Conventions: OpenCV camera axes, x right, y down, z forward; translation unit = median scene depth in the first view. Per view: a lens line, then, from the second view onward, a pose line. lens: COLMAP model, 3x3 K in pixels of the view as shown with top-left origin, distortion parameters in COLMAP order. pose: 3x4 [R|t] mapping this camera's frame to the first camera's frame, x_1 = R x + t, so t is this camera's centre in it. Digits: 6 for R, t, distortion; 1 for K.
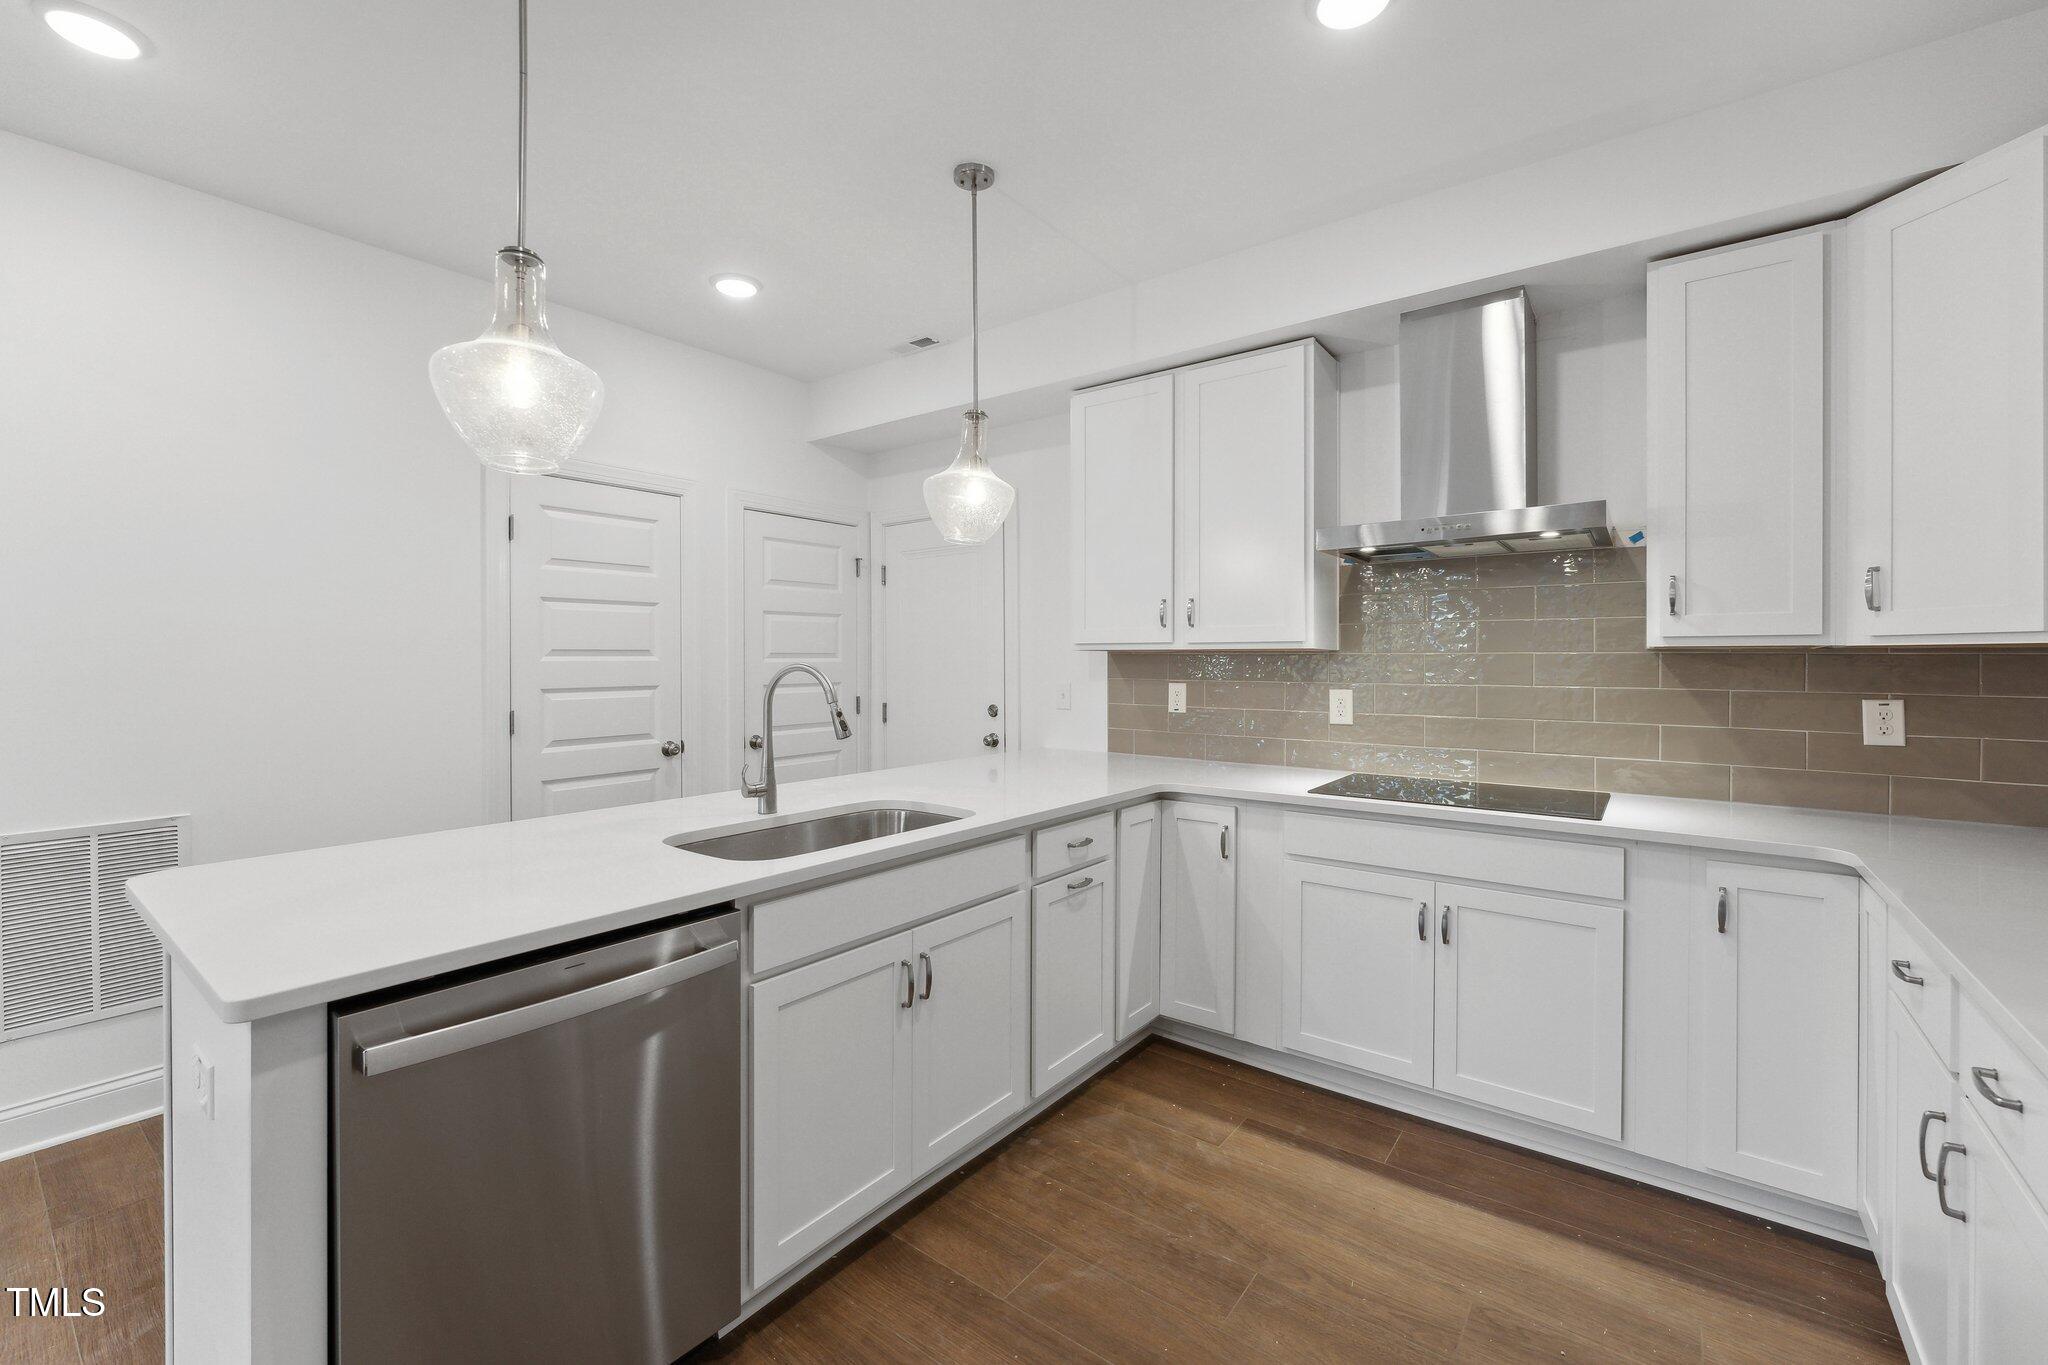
lens RADIAL K [[846.6, 0, 1006.4], [0, 846.6, 664.0], [0, 0, 1]] dist [-0.002809, -0.000051]
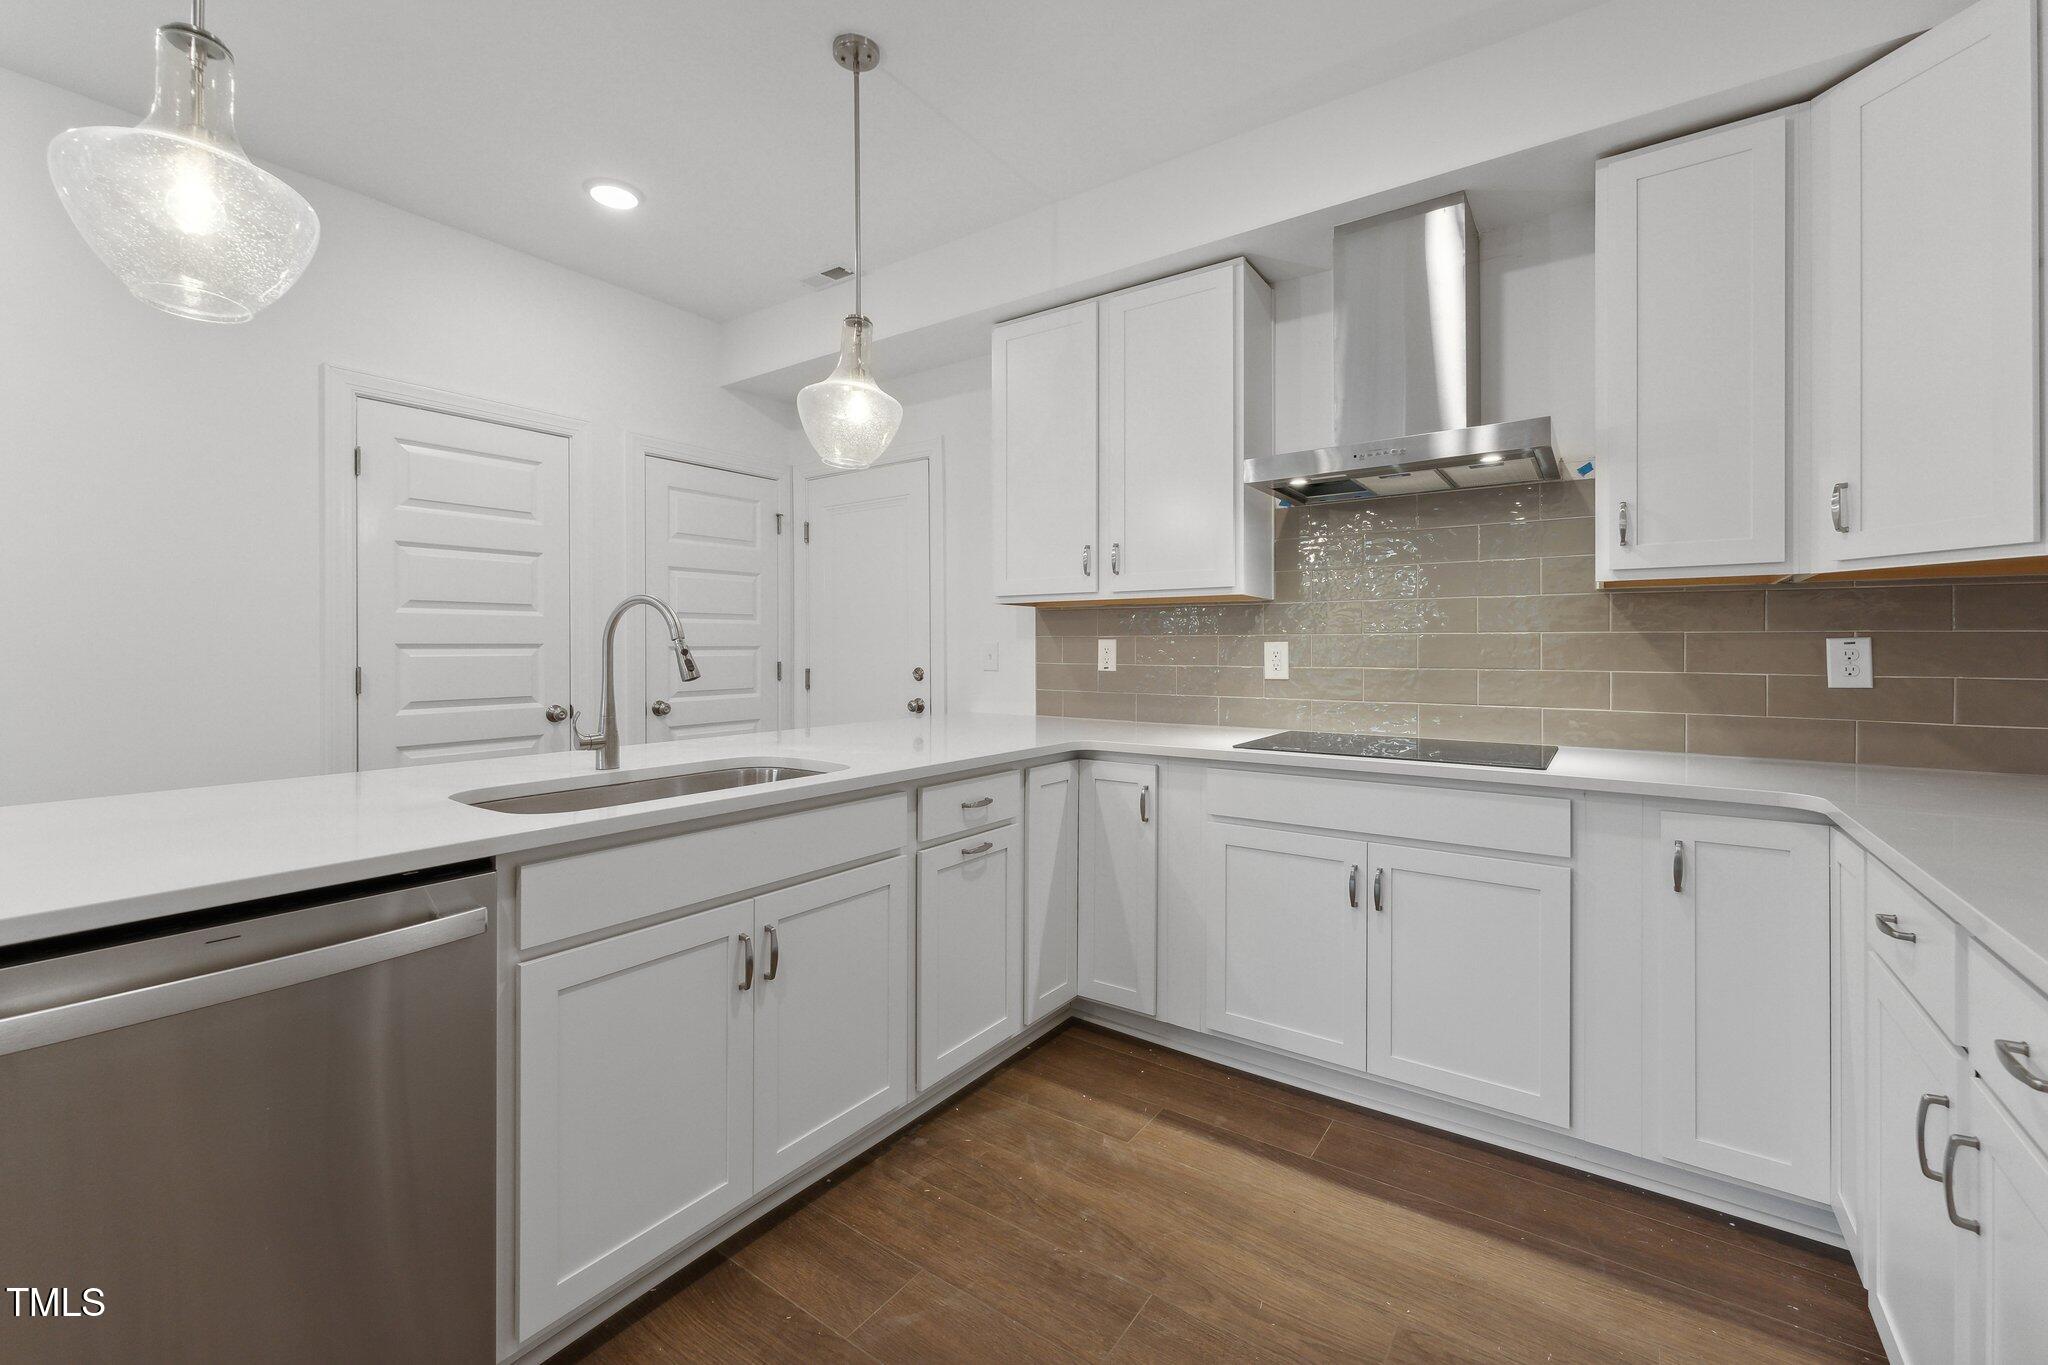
lens RADIAL K [[840.0, 0, 1016.1], [0, 840.0, 650.3], [0, 0, 1]] dist [0.003797, -0.000492]
pose [[0.999225, -0.000776, 0.039359, 0.102146], [0.000892, 0.999995, -0.002940, 0.057979], [-0.039357, 0.002972, 0.999221, 0.123823]]
